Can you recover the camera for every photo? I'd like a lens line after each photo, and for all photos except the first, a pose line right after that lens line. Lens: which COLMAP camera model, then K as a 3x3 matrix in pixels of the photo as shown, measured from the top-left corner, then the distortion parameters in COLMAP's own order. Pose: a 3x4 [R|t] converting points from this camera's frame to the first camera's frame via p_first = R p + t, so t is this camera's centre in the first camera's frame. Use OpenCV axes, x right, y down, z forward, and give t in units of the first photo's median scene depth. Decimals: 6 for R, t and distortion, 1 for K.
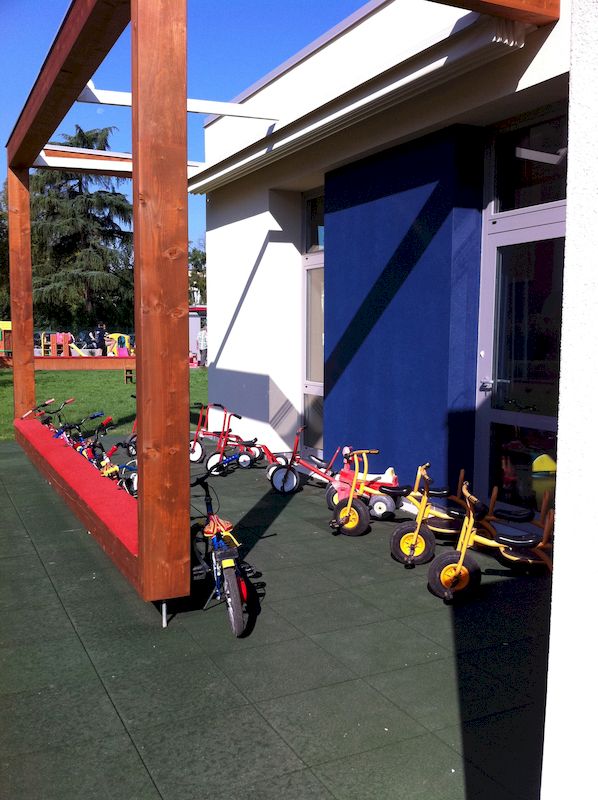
lens RADIAL K [[760.8, 0, 295.3], [0, 760.8, 400.3], [0, 0, 1]] dist [-0.009136, 0.000000]
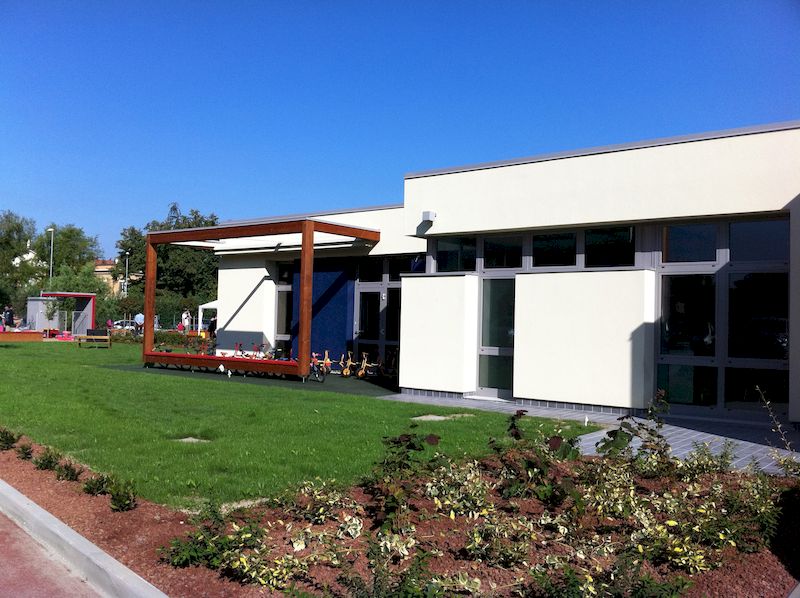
lens RADIAL K [[760.8, 0, 400.4], [0, 760.8, 298.2], [0, 0, 1]] dist [-0.009136, 0.000000]
pose [[0.898771, 0.028403, 0.437497, -1.020620], [0.020207, 0.994155, -0.106055, 0.184673], [-0.437952, 0.104160, 0.892944, -2.040049]]
